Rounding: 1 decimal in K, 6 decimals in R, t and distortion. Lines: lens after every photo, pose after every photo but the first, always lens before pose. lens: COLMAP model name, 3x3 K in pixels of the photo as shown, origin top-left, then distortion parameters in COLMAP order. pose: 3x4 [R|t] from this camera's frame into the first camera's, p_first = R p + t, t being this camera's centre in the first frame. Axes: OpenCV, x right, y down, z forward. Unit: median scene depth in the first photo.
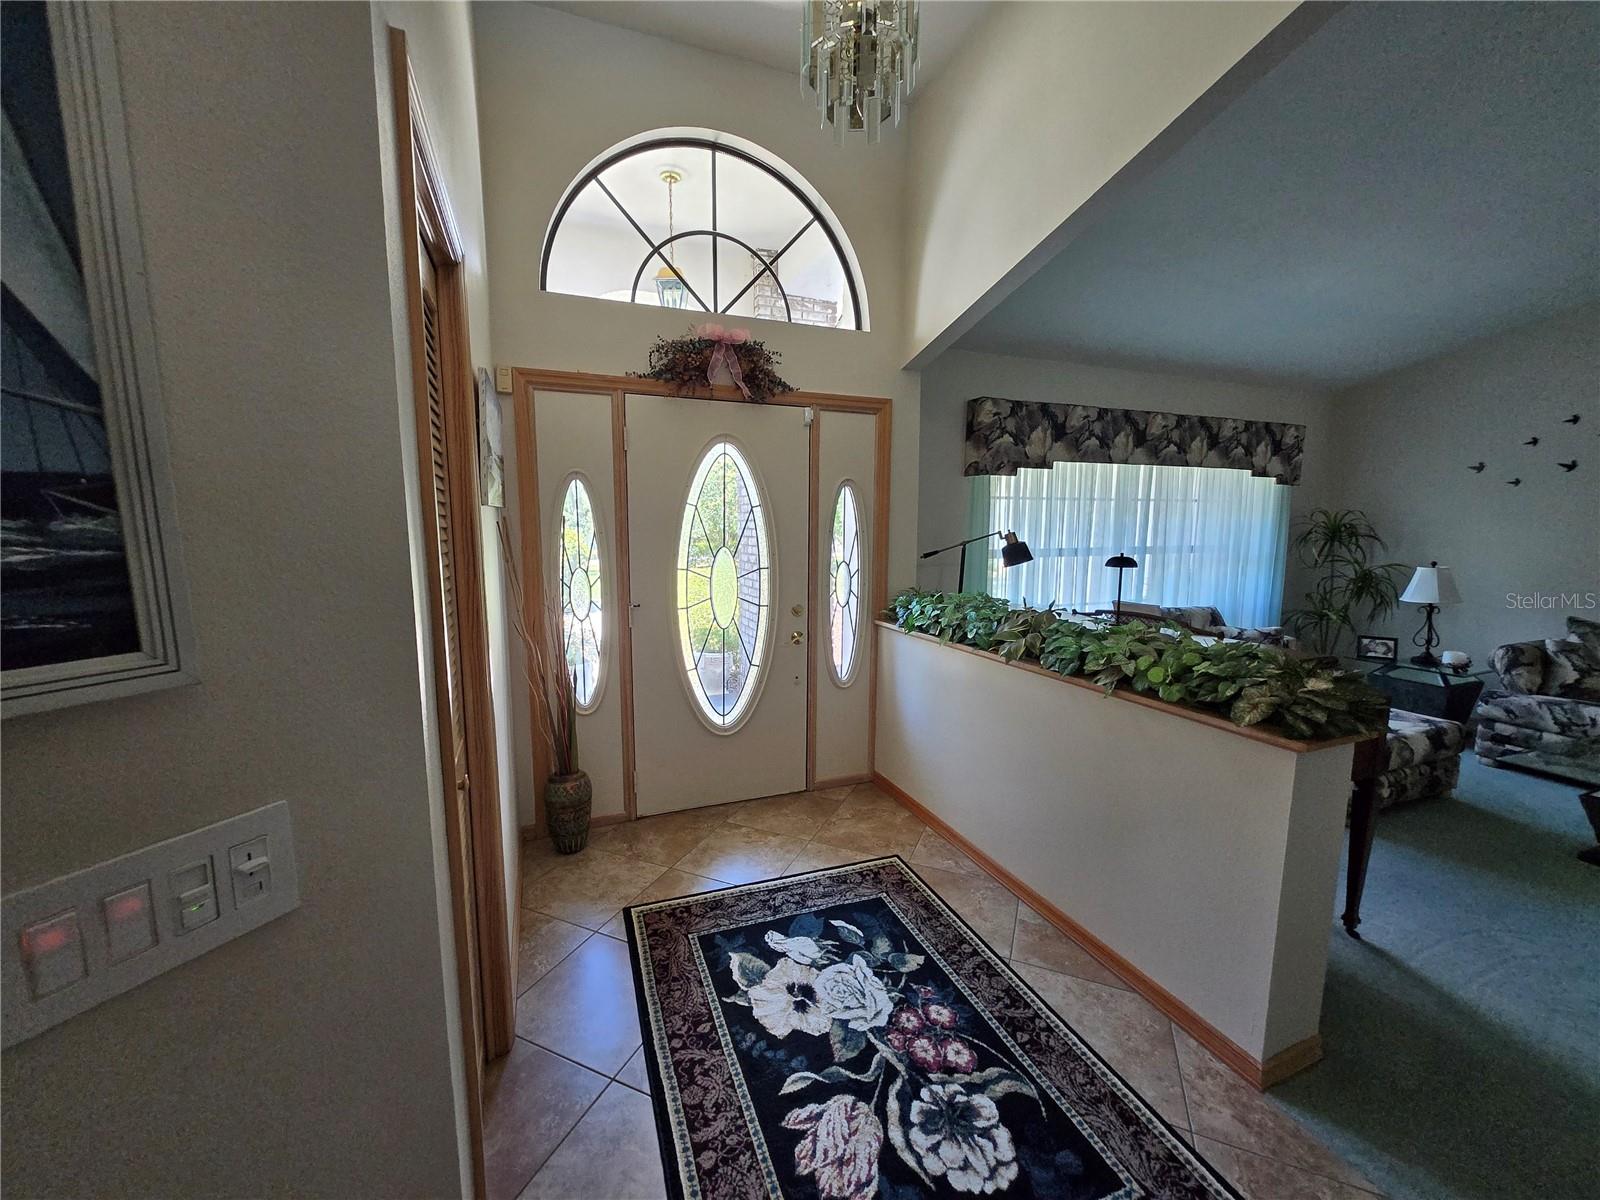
lens RADIAL K [[625.8, 0, 789.5], [0, 625.8, 604.5], [0, 0, 1]] dist [-0.003562, -0.000883]
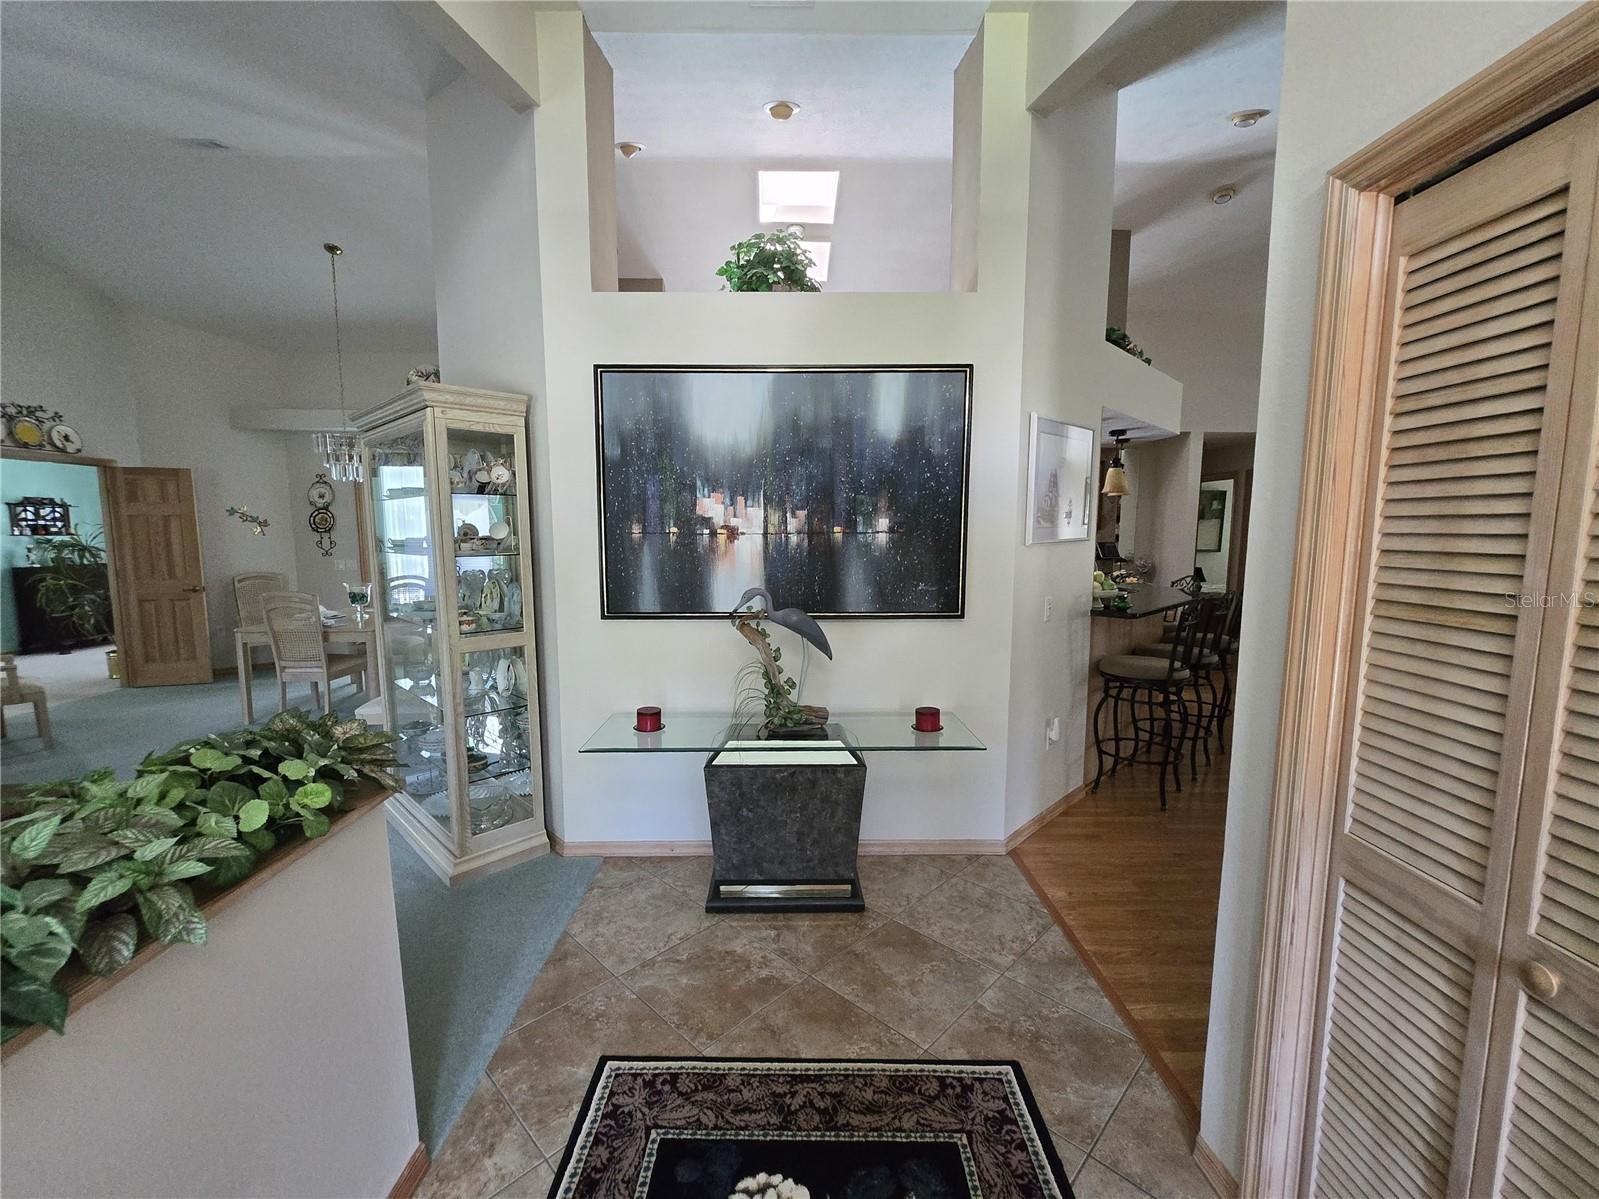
lens RADIAL K [[657.0, 0, 799.5], [0, 657.0, 599.5], [0, 0, 1]] dist [-0.009607, -0.000119]
pose [[-0.939455, -0.037748, 0.340586, -0.016615], [0.042006, 0.973732, 0.223788, -0.082808], [-0.340087, 0.224545, -0.913192, 0.583869]]
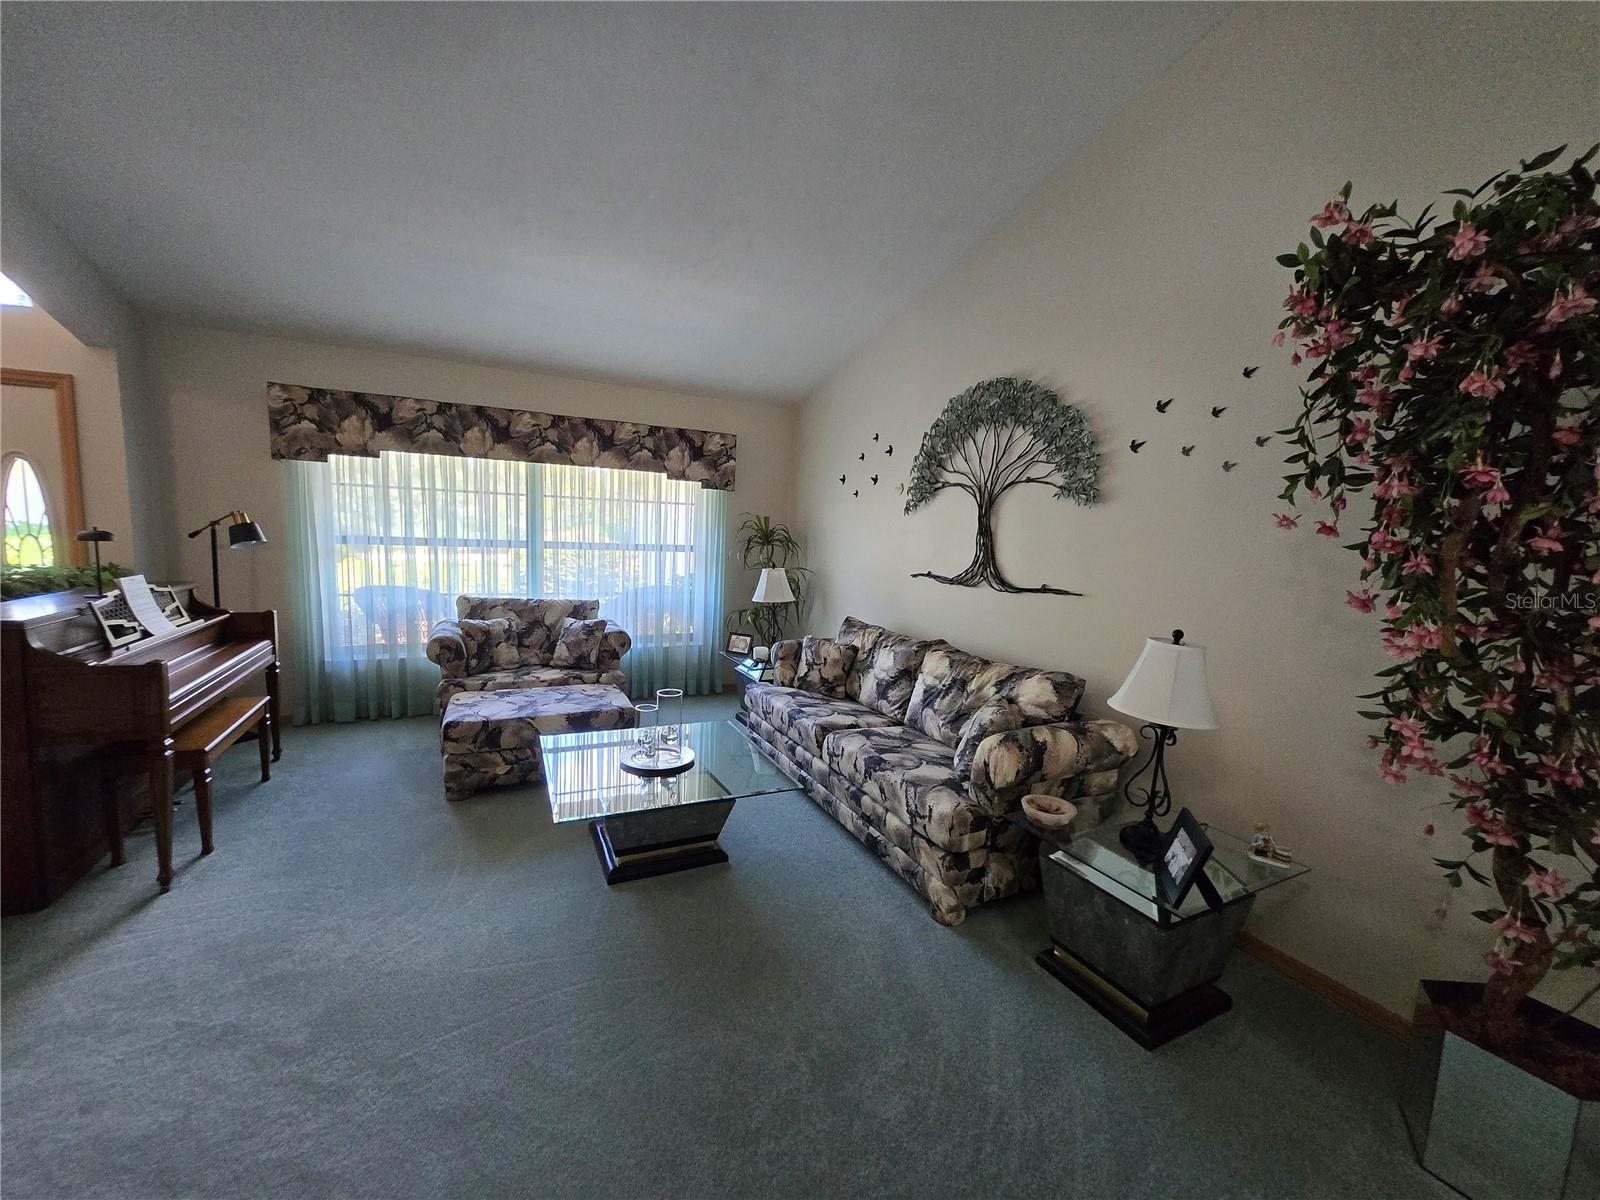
lens RADIAL K [[625.8, 0, 789.5], [0, 625.8, 604.5], [0, 0, 1]] dist [-0.003562, -0.000883]
pose [[0.995568, 0.034115, 0.087638, 1.014503], [-0.033347, 0.999392, -0.010218, 0.012573], [-0.087934, 0.007251, 0.996100, -0.082825]]
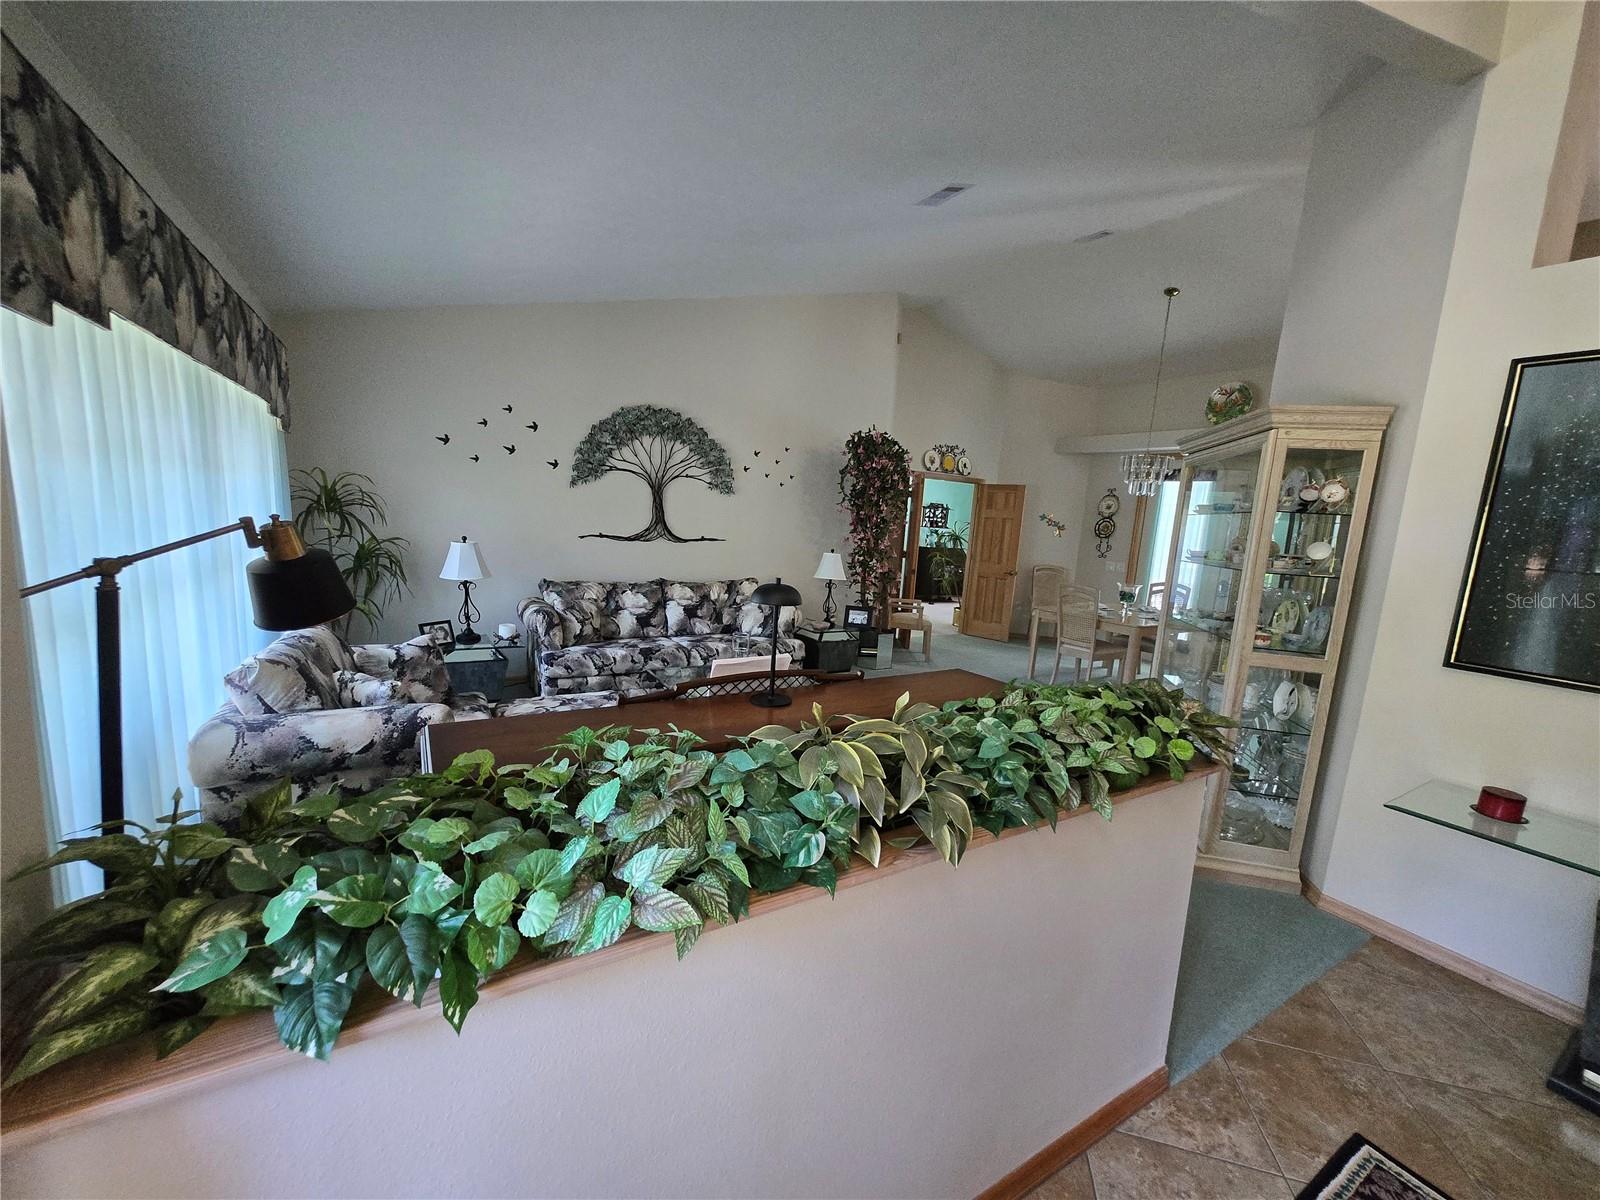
lens RADIAL K [[625.8, 0, 789.5], [0, 625.8, 604.5], [0, 0, 1]] dist [-0.003562, -0.000883]
pose [[-0.165492, -0.151938, 0.974437, -0.017694], [0.060691, 0.984619, 0.163833, -0.096677], [-0.984342, 0.086253, -0.153726, 0.686306]]
